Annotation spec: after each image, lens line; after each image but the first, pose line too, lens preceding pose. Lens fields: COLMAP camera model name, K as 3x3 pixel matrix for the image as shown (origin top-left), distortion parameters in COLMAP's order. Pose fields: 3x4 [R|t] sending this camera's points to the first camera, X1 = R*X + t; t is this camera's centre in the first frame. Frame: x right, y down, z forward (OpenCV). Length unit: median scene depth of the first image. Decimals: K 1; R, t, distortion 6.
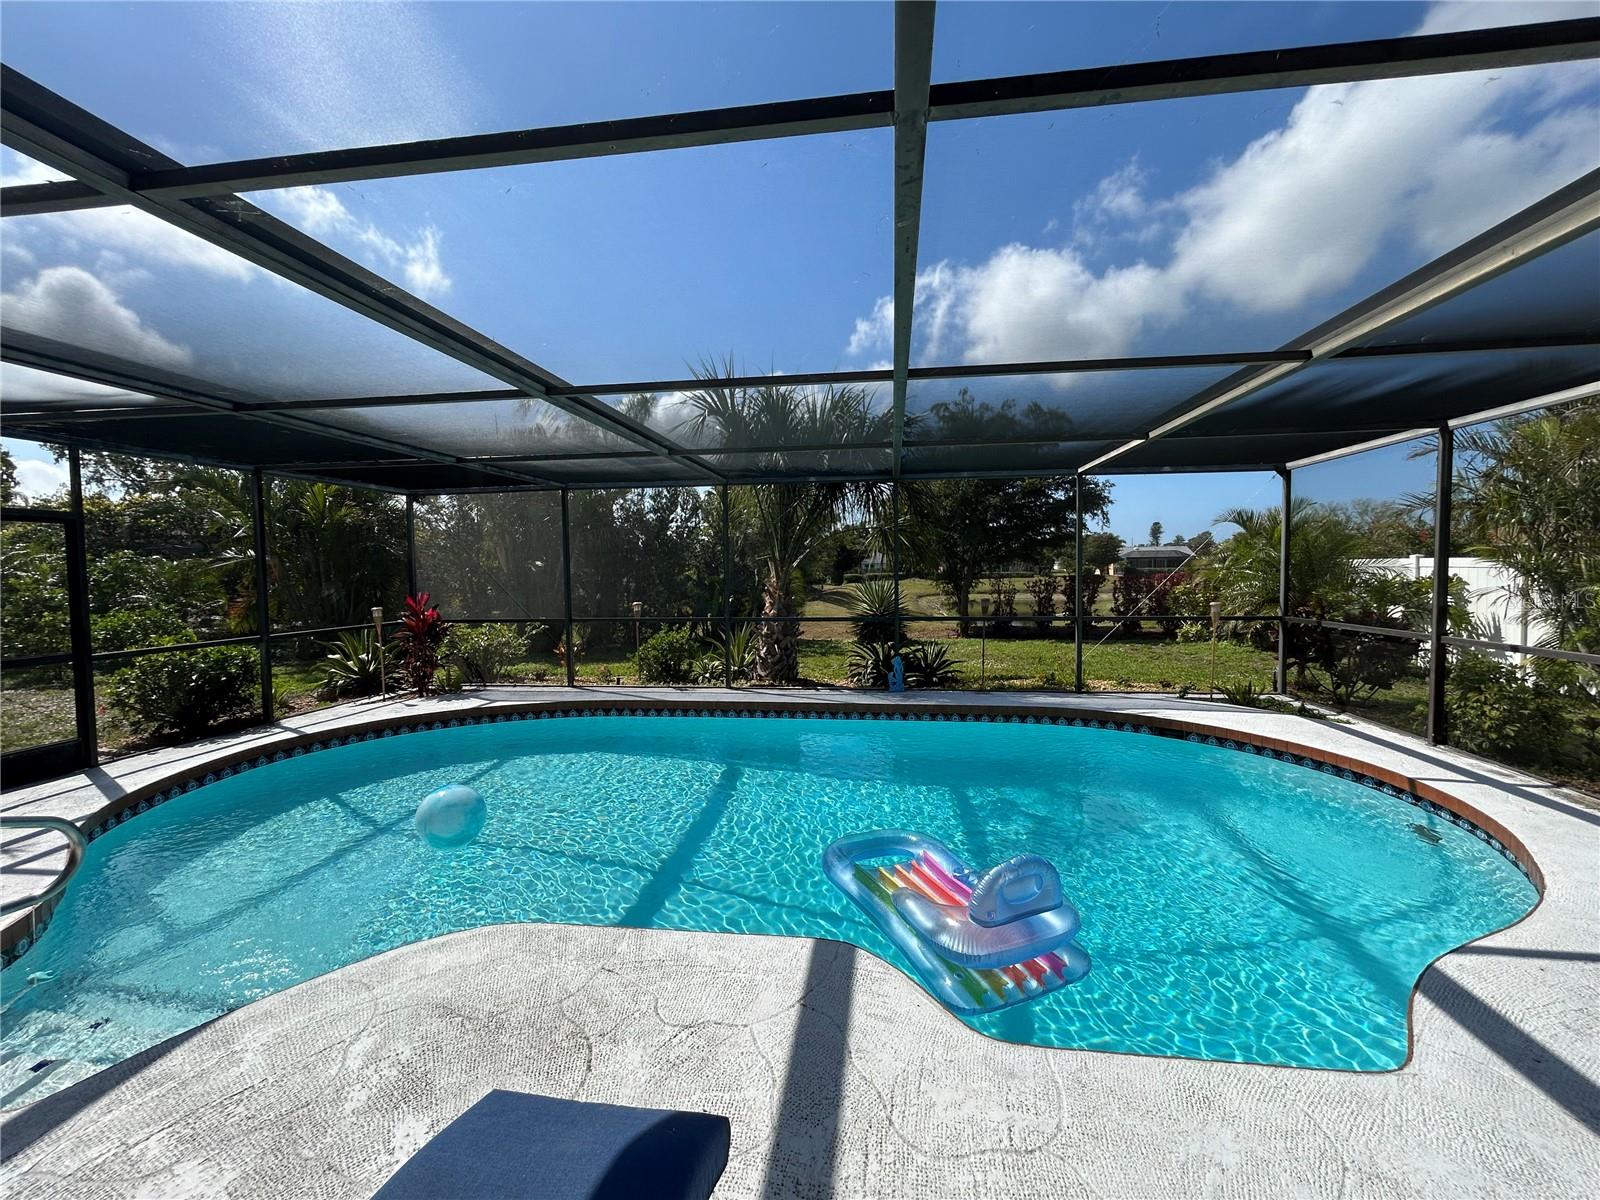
lens RADIAL K [[644.9, 0, 796.0], [0, 644.9, 589.2], [0, 0, 1]] dist [-0.003228, 0.000074]
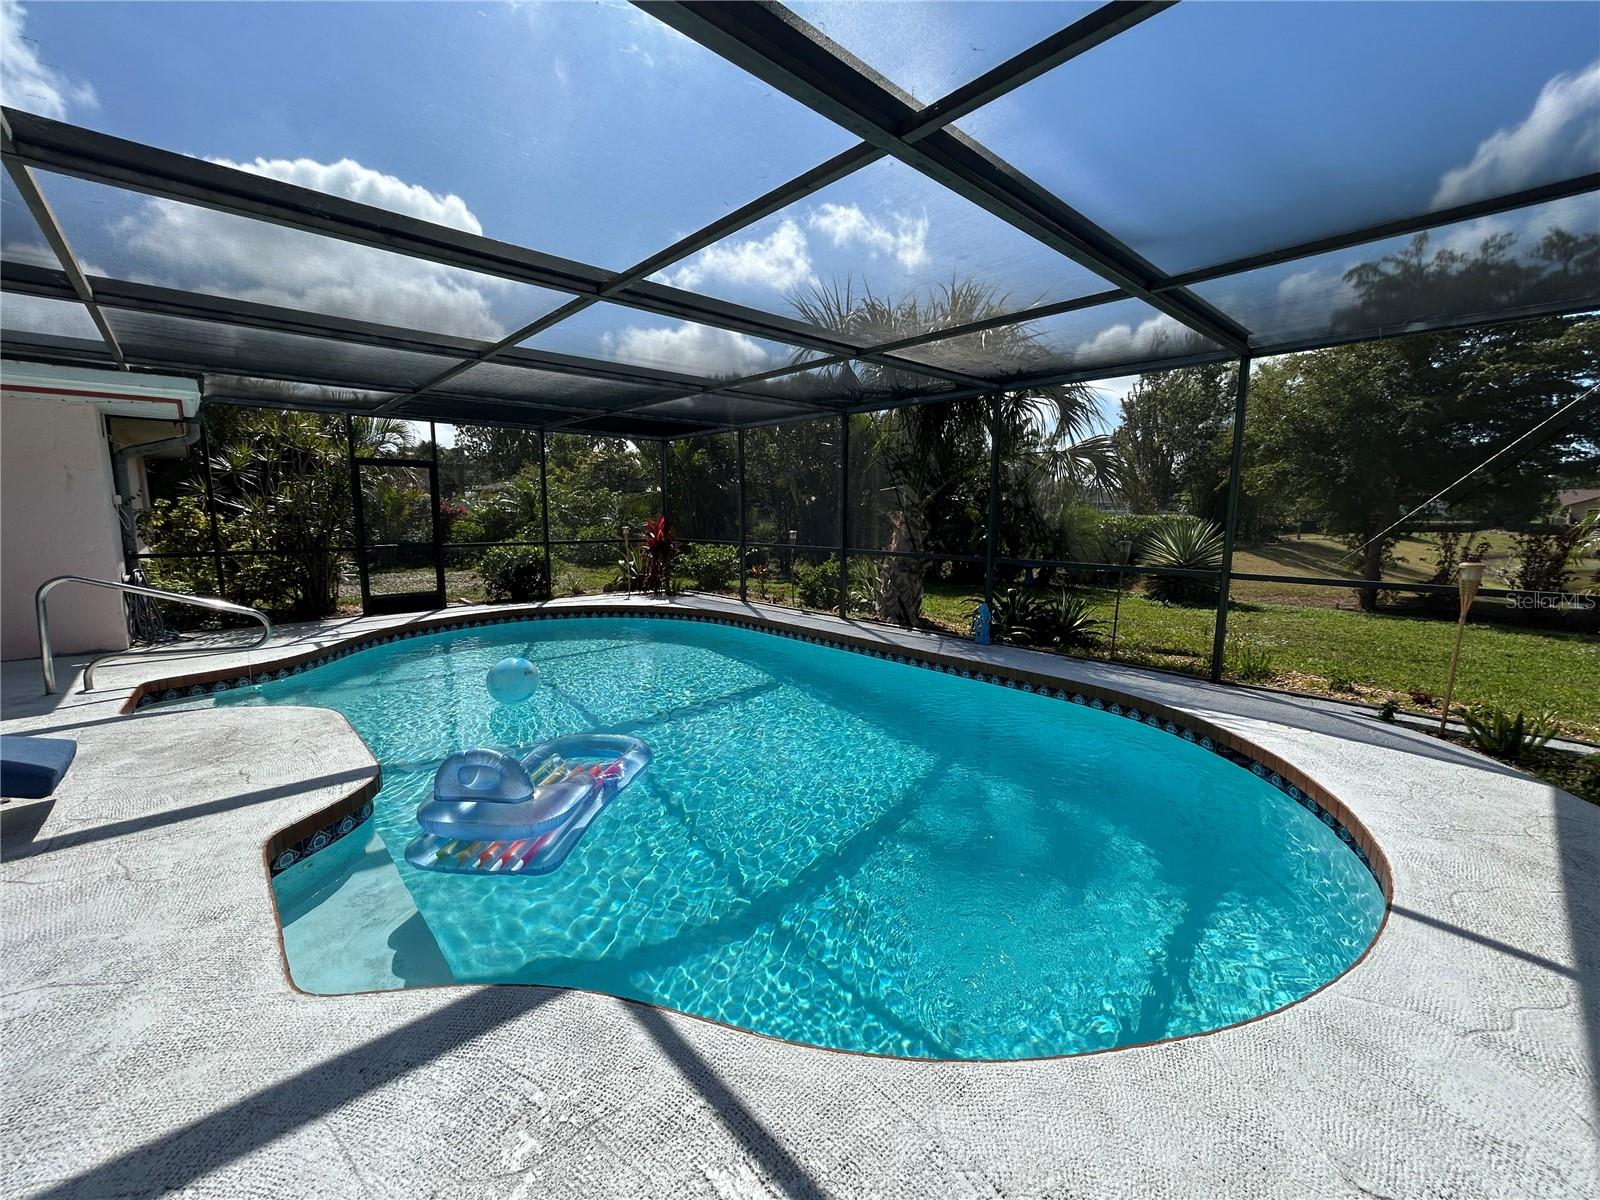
lens RADIAL K [[644.9, 0, 796.4], [0, 644.9, 607.6], [0, 0, 1]] dist [-0.003228, 0.000074]
pose [[0.779721, 0.113017, -0.615842, 0.473026], [-0.042659, 0.990878, 0.127831, 0.011764], [0.624672, -0.073401, 0.777430, 0.181232]]
